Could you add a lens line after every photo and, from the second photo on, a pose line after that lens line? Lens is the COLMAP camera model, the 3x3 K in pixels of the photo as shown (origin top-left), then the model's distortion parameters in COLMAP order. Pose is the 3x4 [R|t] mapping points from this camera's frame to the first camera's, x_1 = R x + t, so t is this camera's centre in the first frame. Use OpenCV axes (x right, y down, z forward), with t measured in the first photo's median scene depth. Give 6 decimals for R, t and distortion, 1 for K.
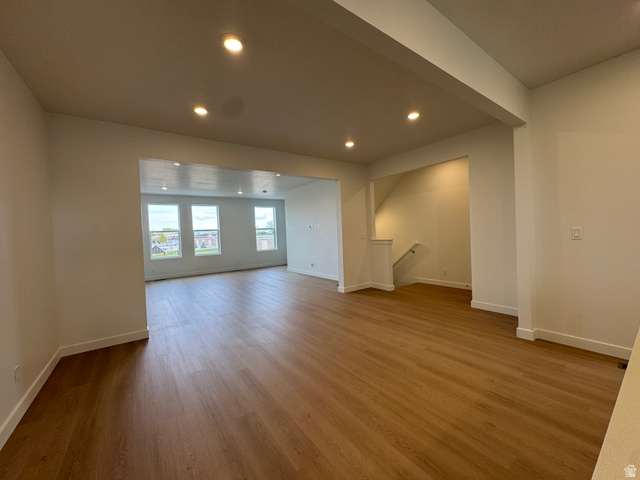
lens RADIAL K [[256.2, 0, 320.0], [0, 256.2, 240.0], [0, 0, 1]] dist [-0.000072, -0.000079]
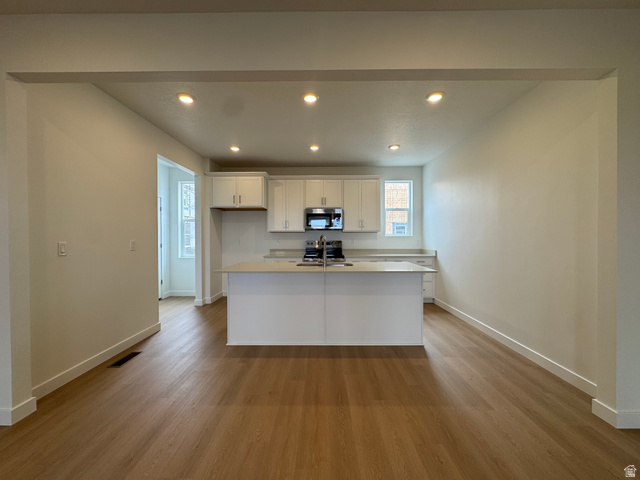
lens RADIAL K [[256.2, 0, 320.0], [0, 256.2, 240.0], [0, 0, 1]] dist [-0.000072, -0.000079]
pose [[-0.811064, 0.037688, 0.583743, -0.271609], [0.049594, 0.998760, 0.004424, -0.022012], [-0.582852, 0.032538, -0.811927, 1.719644]]
